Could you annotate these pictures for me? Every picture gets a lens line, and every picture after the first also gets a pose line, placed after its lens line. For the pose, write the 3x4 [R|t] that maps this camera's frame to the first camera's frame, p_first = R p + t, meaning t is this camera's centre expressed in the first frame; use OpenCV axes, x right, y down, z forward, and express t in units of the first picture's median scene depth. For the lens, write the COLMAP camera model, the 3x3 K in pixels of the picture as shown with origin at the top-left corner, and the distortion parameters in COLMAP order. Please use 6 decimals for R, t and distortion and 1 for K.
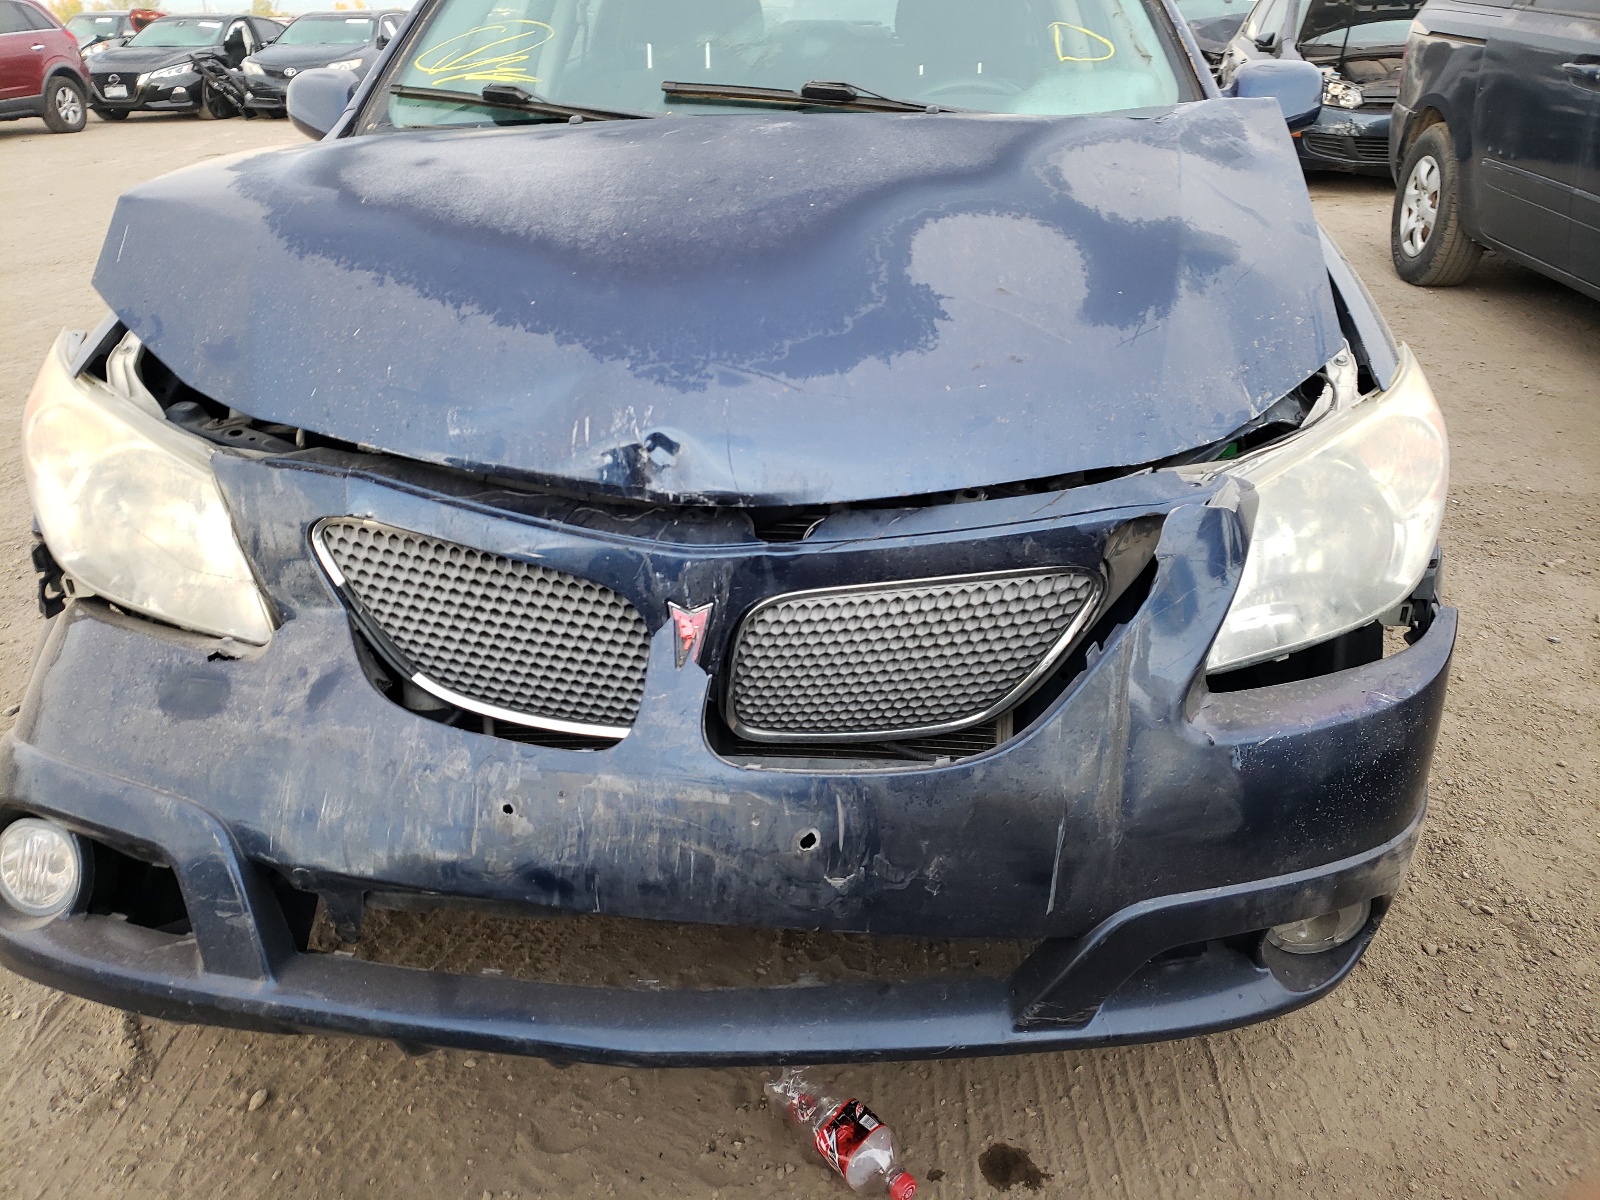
lens RADIAL K [[1279.6, 0, 800.0], [0, 1279.6, 600.0], [0, 0, 1]] dist [-0.003087, -0.002032]
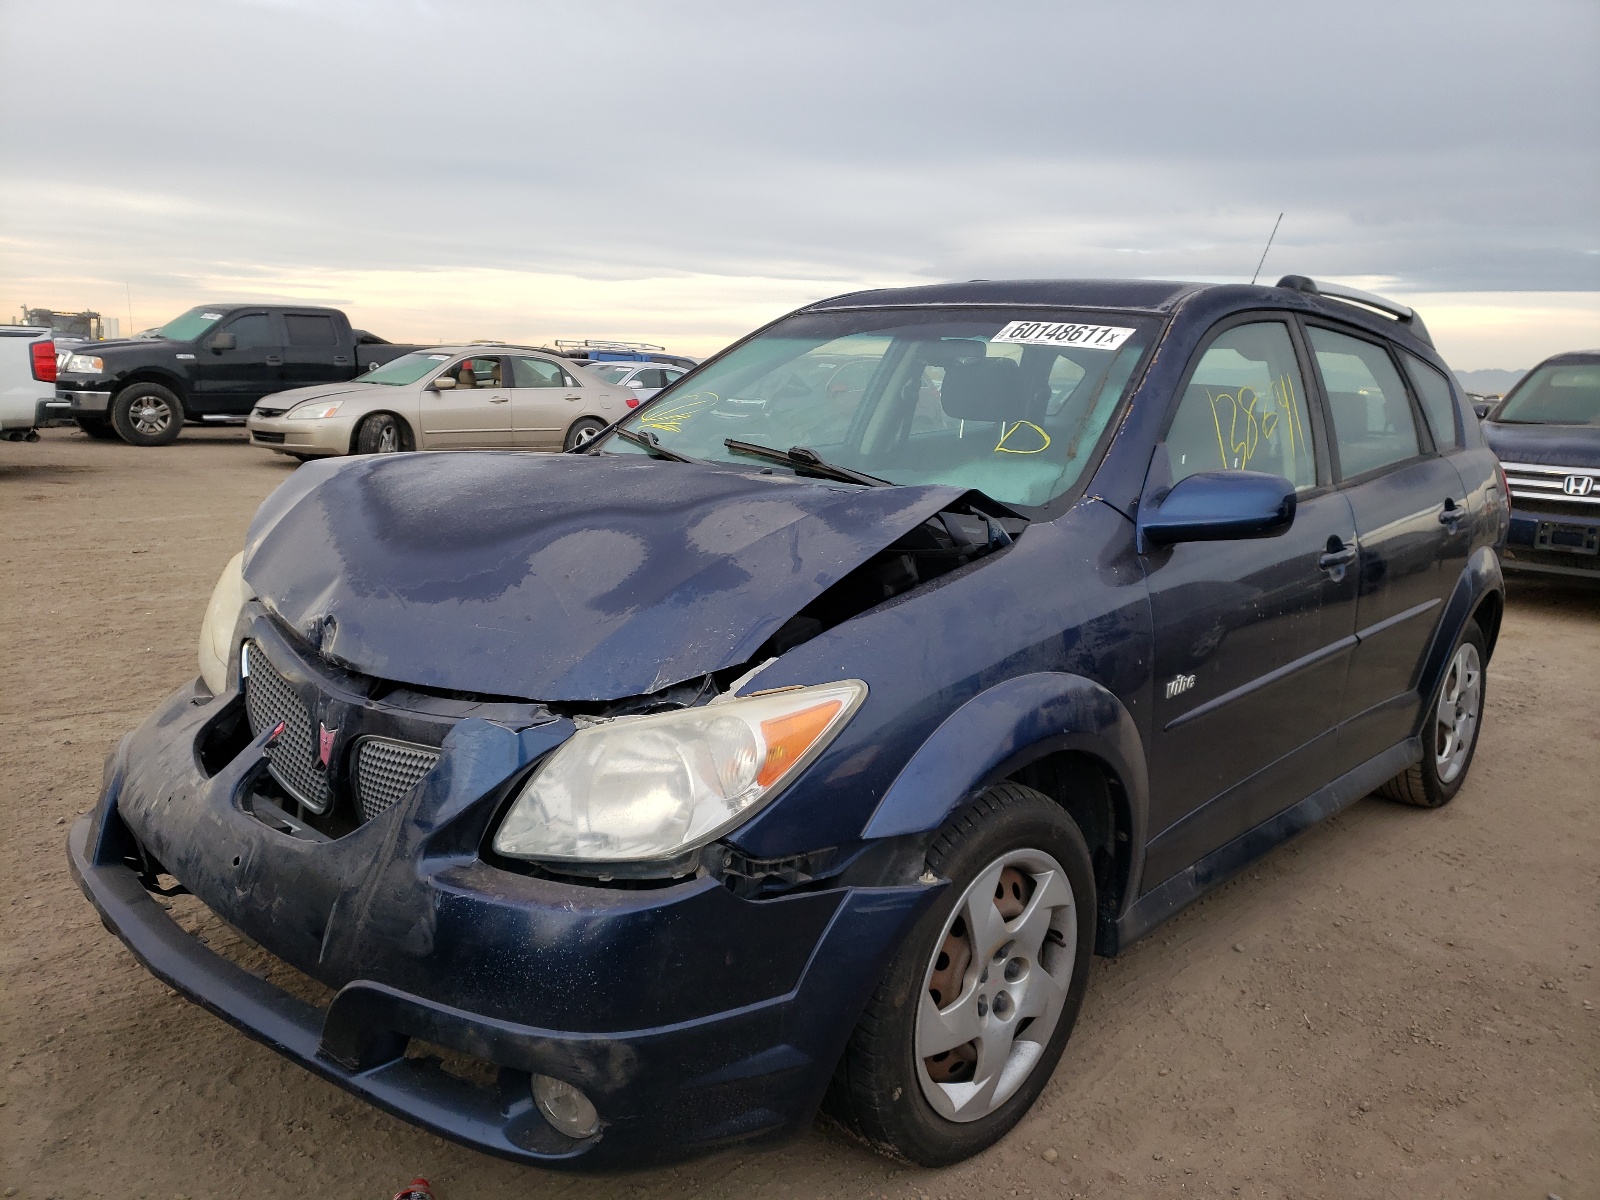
lens RADIAL K [[1279.6, 0, 800.0], [0, 1279.6, 600.0], [0, 0, 1]] dist [-0.003087, -0.002032]
pose [[0.777912, 0.160924, -0.607417, 1.322104], [-0.310243, 0.938978, -0.148560, -0.089861], [0.546445, 0.304014, 0.780368, 0.030550]]
